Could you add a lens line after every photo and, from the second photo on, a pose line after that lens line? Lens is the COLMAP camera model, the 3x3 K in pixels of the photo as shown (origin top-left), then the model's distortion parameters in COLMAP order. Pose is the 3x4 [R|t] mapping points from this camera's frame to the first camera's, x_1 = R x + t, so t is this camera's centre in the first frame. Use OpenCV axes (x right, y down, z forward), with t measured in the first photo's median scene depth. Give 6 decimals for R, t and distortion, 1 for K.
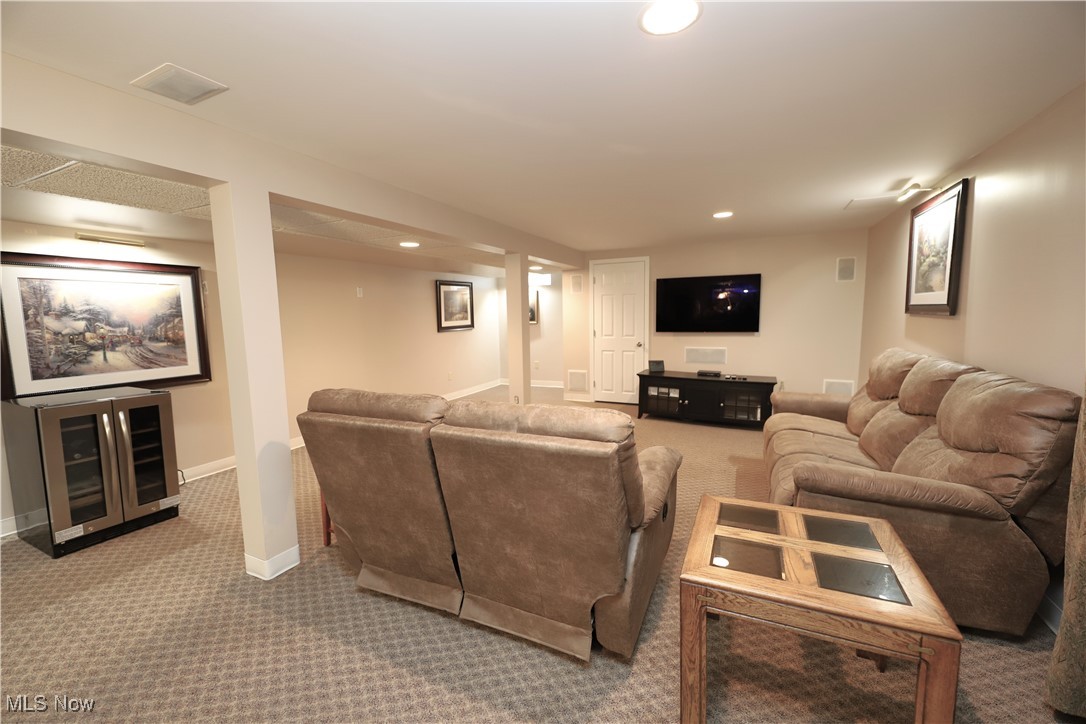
lens RADIAL K [[436.9, 0, 539.1], [0, 436.9, 360.8], [0, 0, 1]] dist [0.001458, -0.000225]
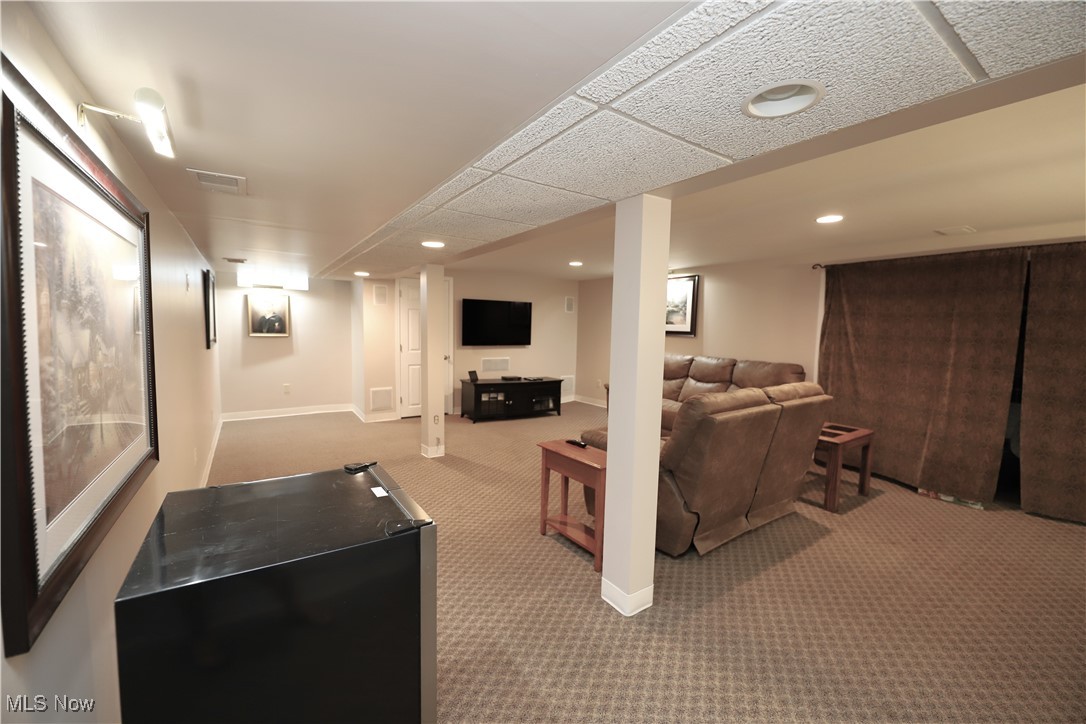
lens RADIAL K [[436.9, 0, 539.6], [0, 436.9, 359.7], [0, 0, 1]] dist [0.001458, -0.000225]
pose [[0.501256, -0.036477, 0.864530, -0.654608], [0.065475, 0.997846, 0.004139, -0.023810], [-0.862818, 0.054530, 0.502564, 0.294143]]
